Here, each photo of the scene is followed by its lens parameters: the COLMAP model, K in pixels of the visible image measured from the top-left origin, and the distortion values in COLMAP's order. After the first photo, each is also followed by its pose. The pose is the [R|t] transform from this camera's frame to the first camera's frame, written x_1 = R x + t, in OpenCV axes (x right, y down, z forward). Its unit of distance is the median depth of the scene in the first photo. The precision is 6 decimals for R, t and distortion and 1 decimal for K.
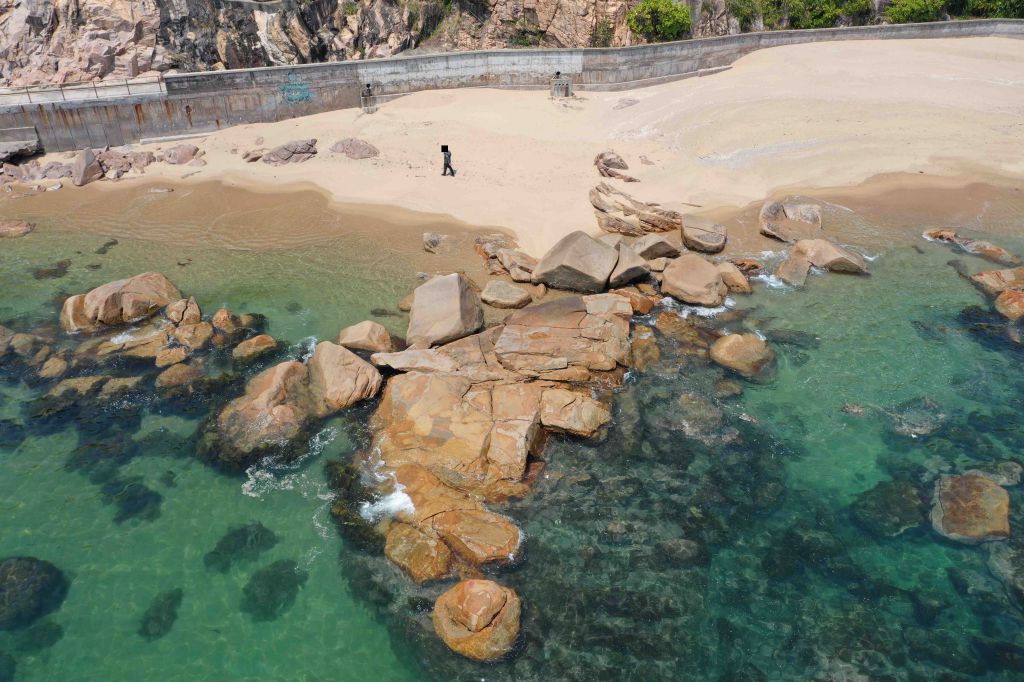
lens RADIAL K [[811.6, 0, 512.0], [0, 811.6, 341.0], [0, 0, 1]] dist [0.010623, 0.008554]
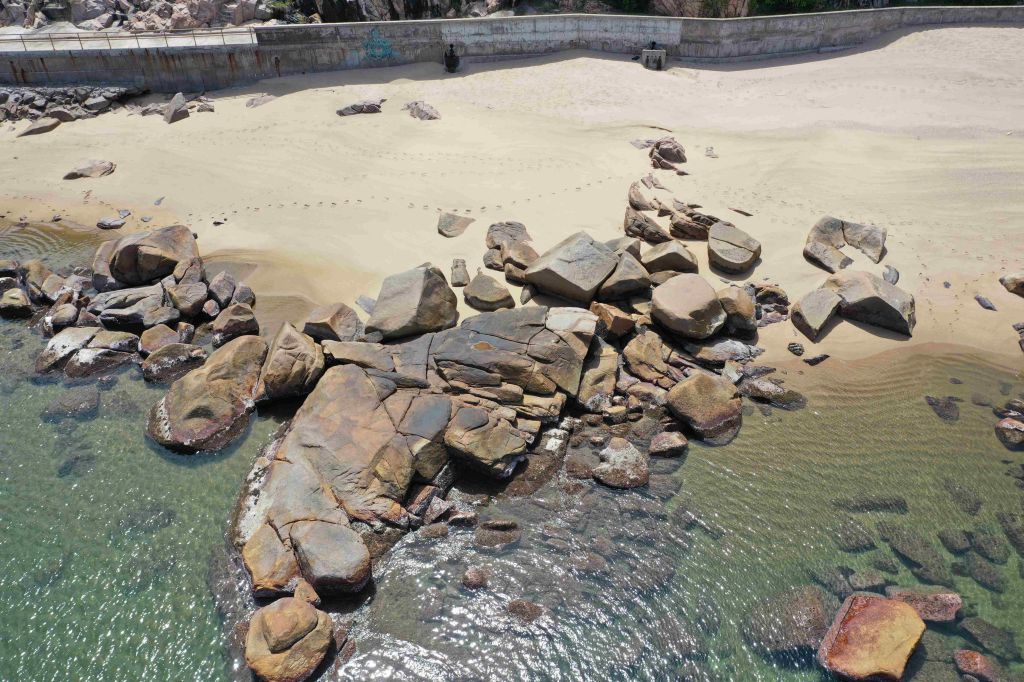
lens RADIAL K [[807.7, 0, 512.0], [0, 807.7, 341.0], [0, 0, 1]] dist [0.007715, 0.001091]
pose [[0.962777, 0.145724, -0.227652, 0.173005], [-0.126837, 0.987308, 0.095578, -0.066219], [0.238691, -0.063145, 0.969040, 0.048275]]
